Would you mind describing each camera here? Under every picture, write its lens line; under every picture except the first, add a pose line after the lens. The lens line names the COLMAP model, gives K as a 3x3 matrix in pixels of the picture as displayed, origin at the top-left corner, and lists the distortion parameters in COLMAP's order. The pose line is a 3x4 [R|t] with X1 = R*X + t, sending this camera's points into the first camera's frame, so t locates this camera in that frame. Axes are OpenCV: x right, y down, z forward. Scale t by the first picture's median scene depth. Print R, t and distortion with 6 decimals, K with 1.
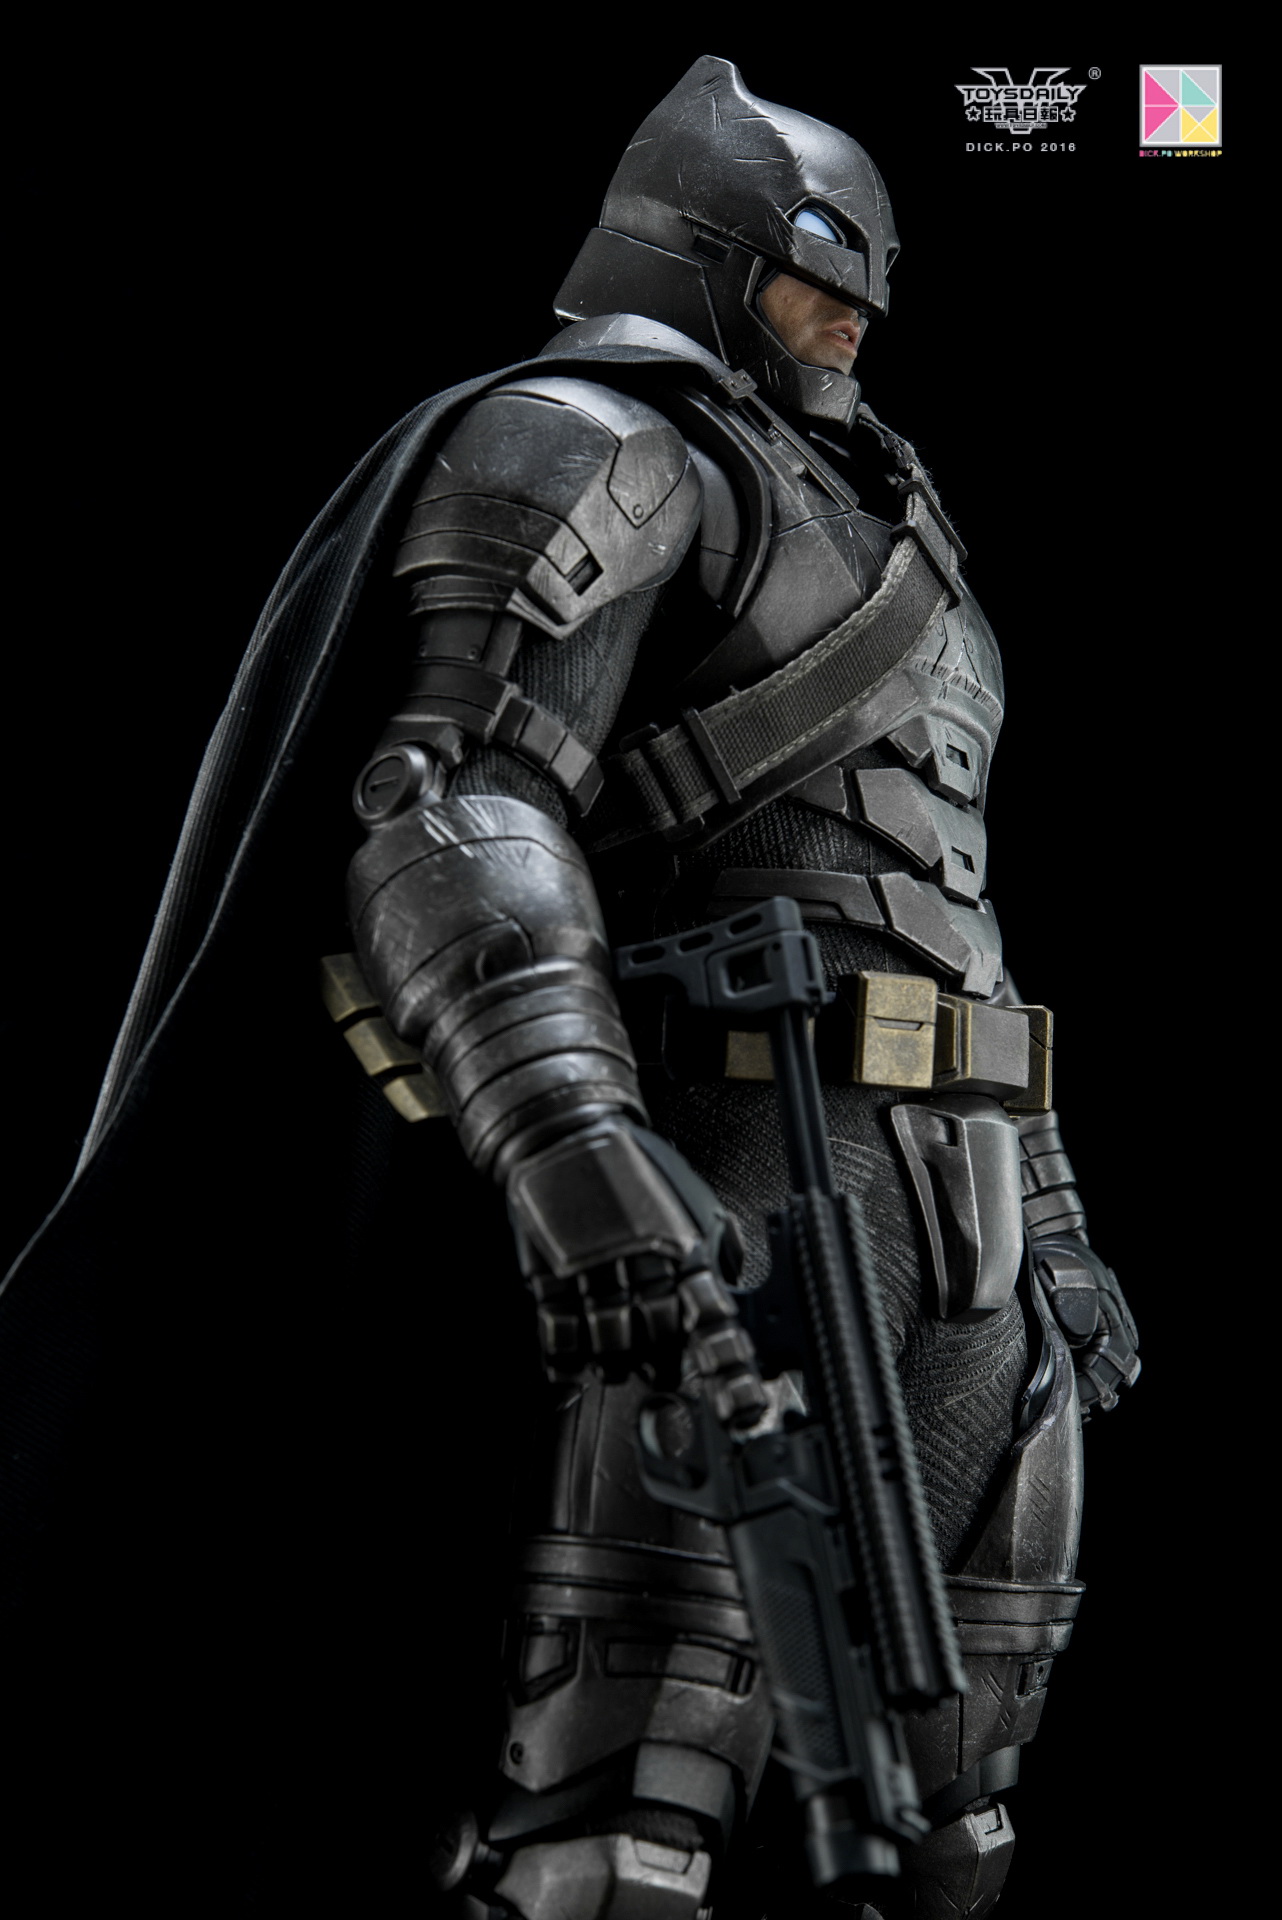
lens RADIAL K [[3346.2, 0, 641.0], [0, 3346.2, 960.0], [0, 0, 1]] dist [0.024749, 0.163885]
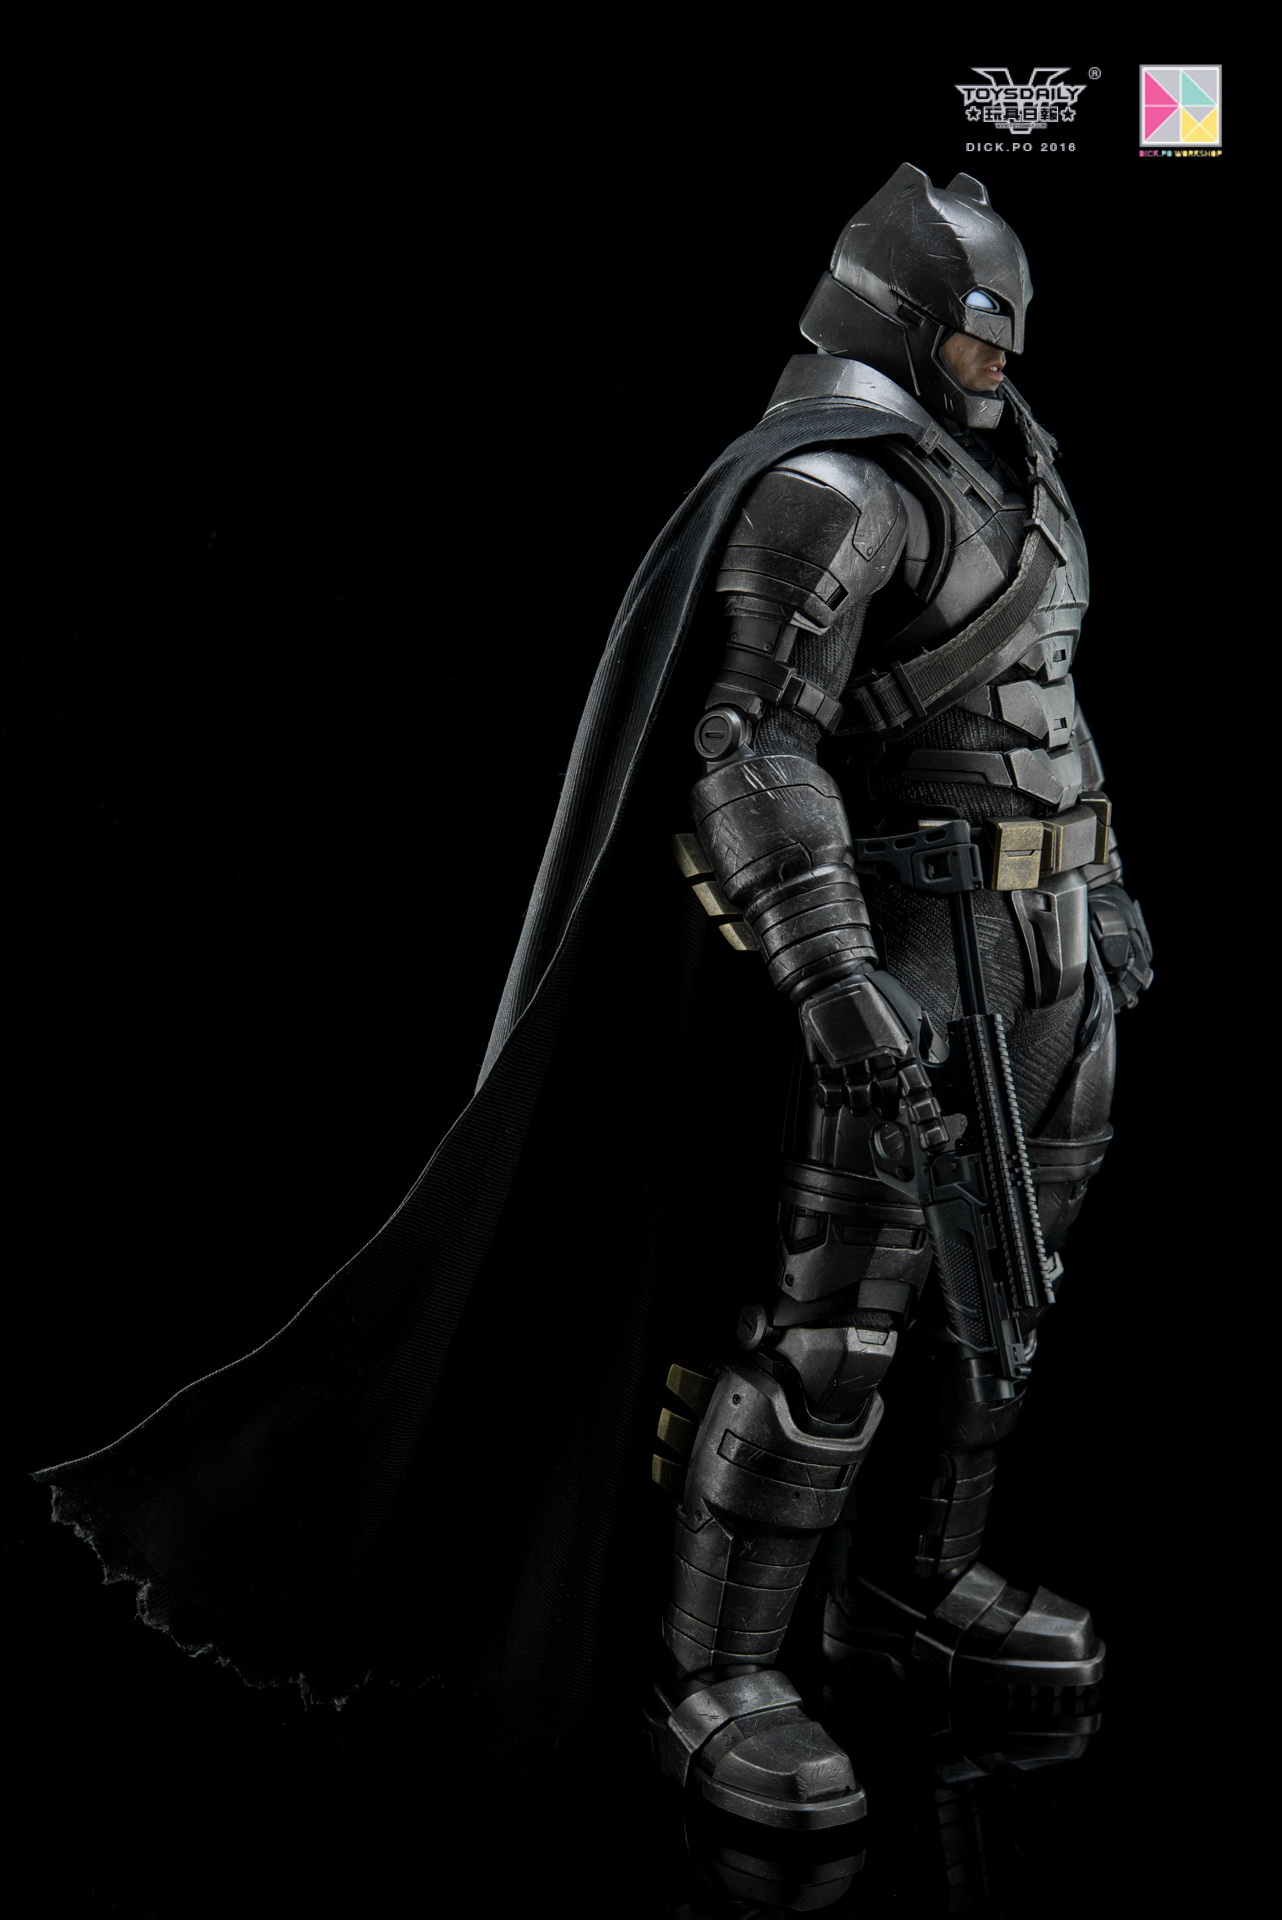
lens RADIAL K [[3346.2, 0, 641.0], [0, 3346.2, 960.0], [0, 0, 1]] dist [0.024749, 0.163885]
pose [[0.999979, 0.000279, 0.006488, -0.117859], [-0.002446, 0.941686, 0.336484, -0.477435], [-0.006016, -0.336493, 0.941667, -0.555619]]
